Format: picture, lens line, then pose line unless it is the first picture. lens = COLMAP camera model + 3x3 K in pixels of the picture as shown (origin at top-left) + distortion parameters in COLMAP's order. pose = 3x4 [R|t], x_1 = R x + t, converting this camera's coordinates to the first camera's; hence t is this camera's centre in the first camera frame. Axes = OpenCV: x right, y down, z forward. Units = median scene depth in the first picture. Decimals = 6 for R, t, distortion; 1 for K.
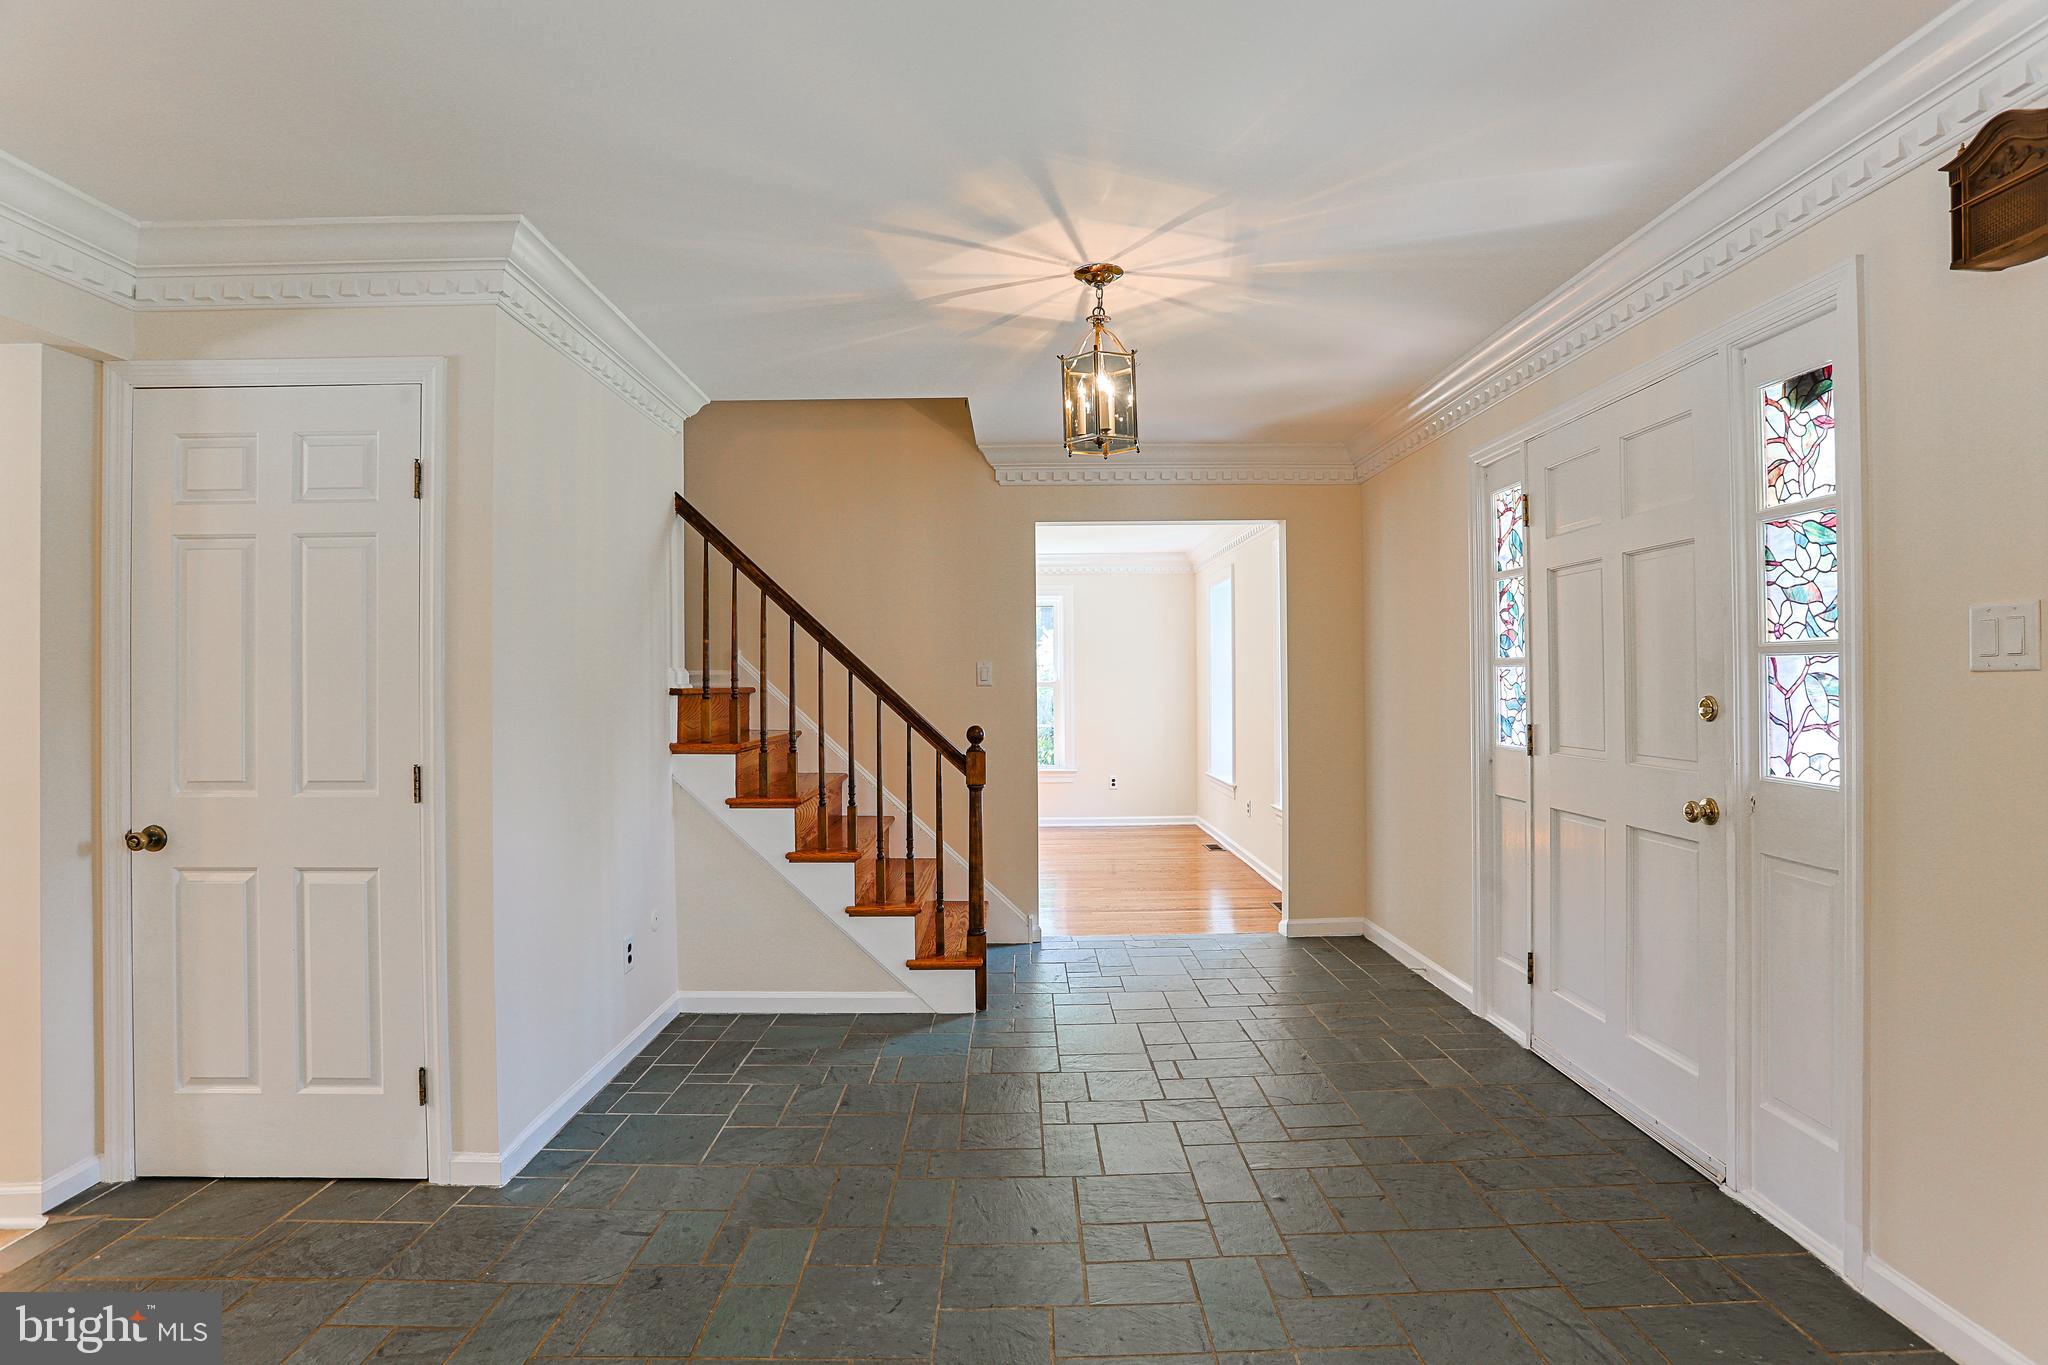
lens RADIAL K [[1004.9, 0, 1019.0], [0, 1004.9, 685.7], [0, 0, 1]] dist [-0.001048, 0.010053]
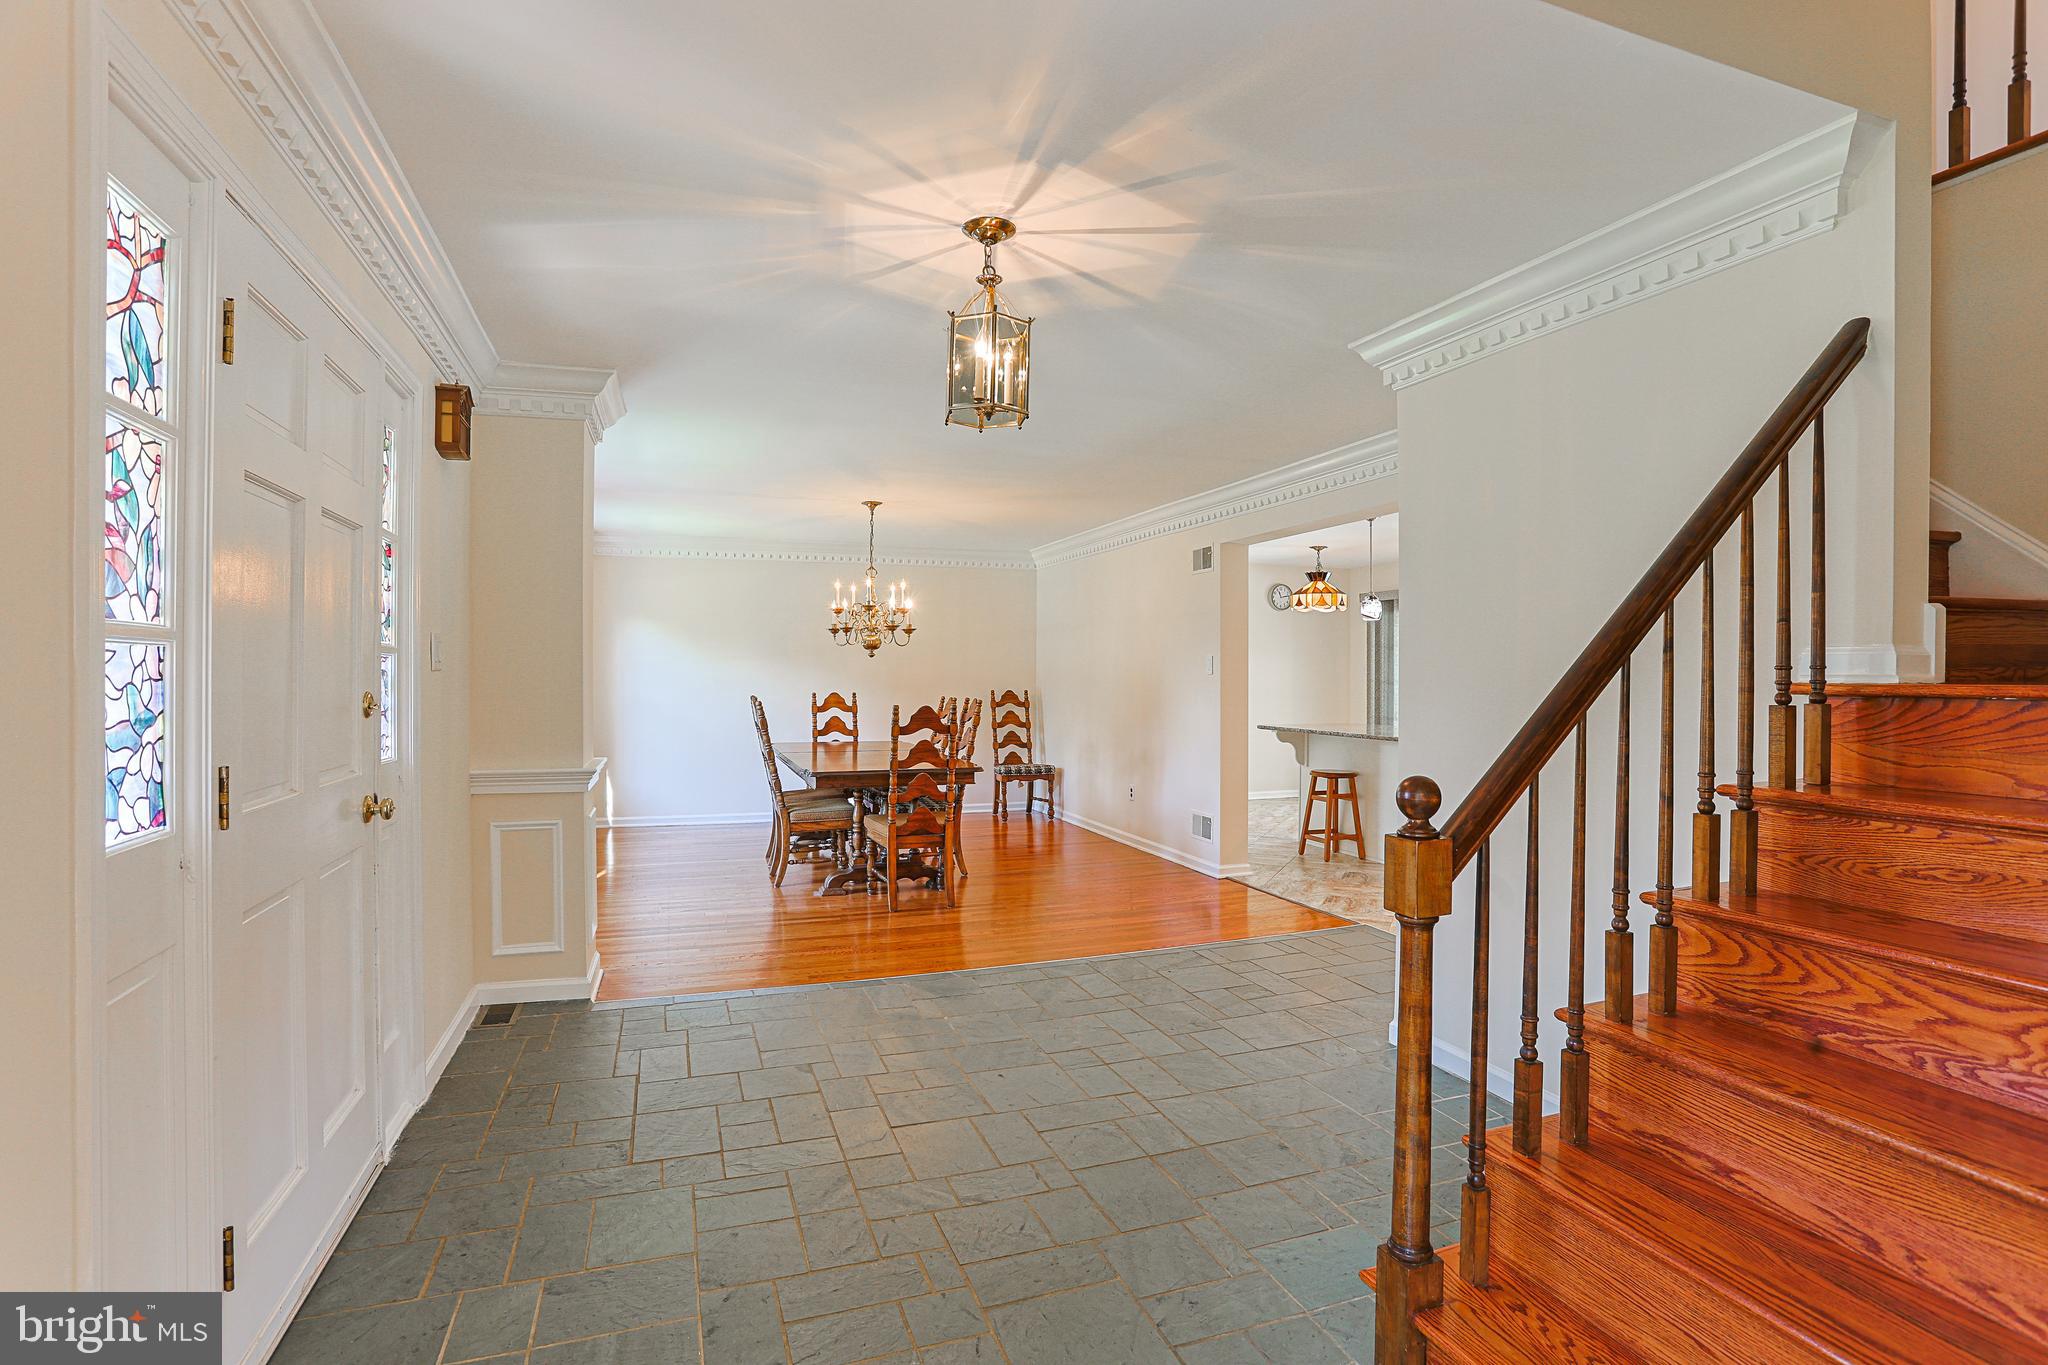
lens RADIAL K [[1004.9, 0, 1020.6], [0, 1004.9, 679.4], [0, 0, 1]] dist [-0.001048, 0.010053]
pose [[-0.943019, 0.005704, -0.332689, 0.335400], [0.003532, 0.999968, 0.007135, -0.006763], [0.332719, 0.005554, -0.943010, 1.752908]]
